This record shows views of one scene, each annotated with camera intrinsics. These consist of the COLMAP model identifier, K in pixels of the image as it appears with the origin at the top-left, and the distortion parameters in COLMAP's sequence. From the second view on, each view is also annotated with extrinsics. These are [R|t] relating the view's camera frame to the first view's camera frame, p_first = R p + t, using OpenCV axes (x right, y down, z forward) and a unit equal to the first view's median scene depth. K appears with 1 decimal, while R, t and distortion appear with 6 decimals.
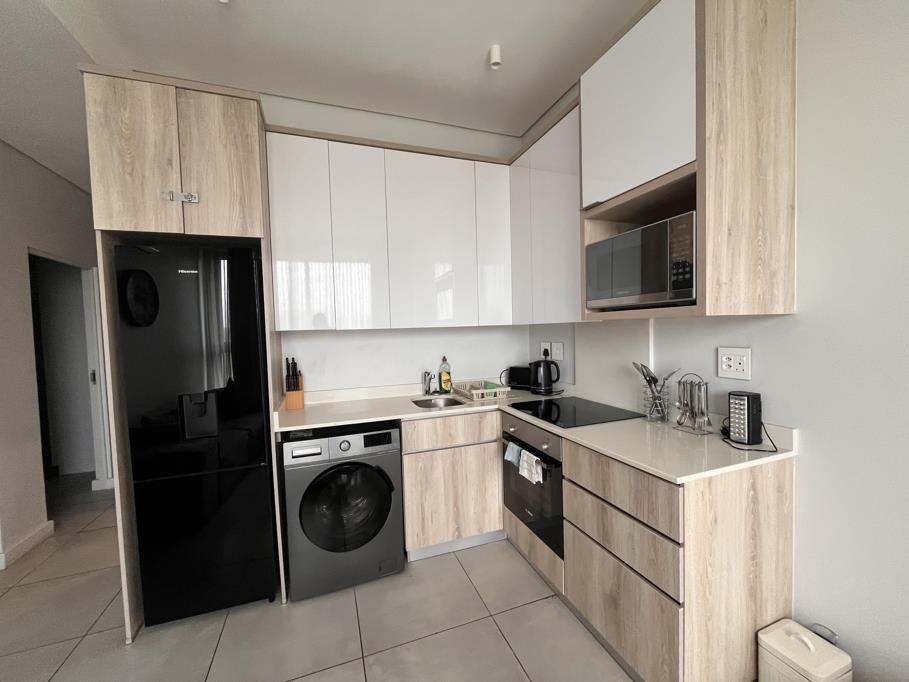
lens RADIAL K [[366.8, 0, 457.7], [0, 366.8, 344.3], [0, 0, 1]] dist [-0.003090, -0.000601]
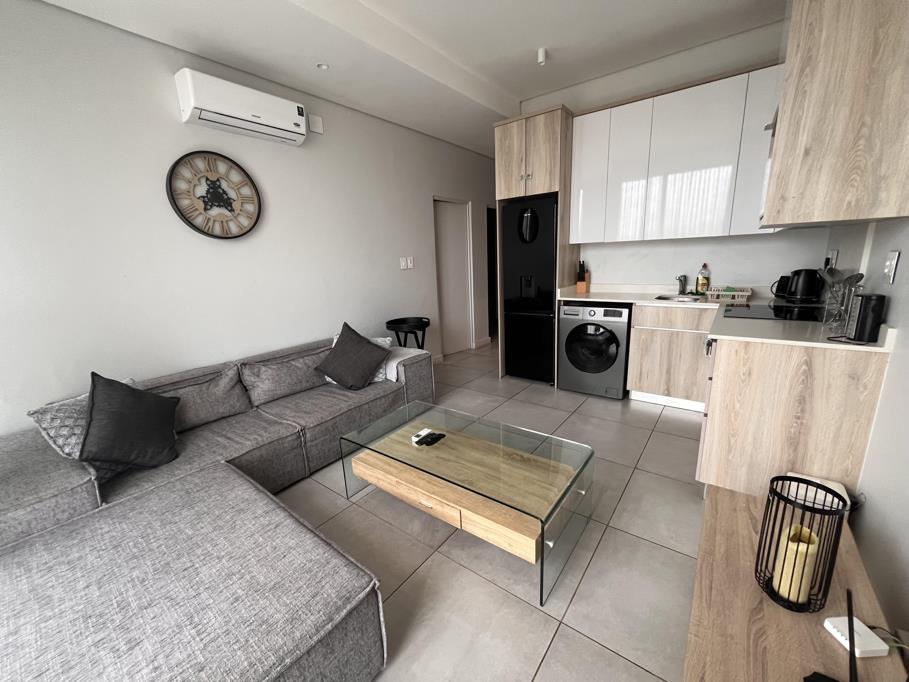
lens RADIAL K [[366.8, 0, 452.8], [0, 366.8, 343.3], [0, 0, 1]] dist [-0.003090, -0.000601]
pose [[0.534986, 0.198846, -0.821127, 0.799516], [-0.009125, 0.973212, 0.229729, 0.030015], [0.844812, -0.115409, 0.522469, -0.463870]]
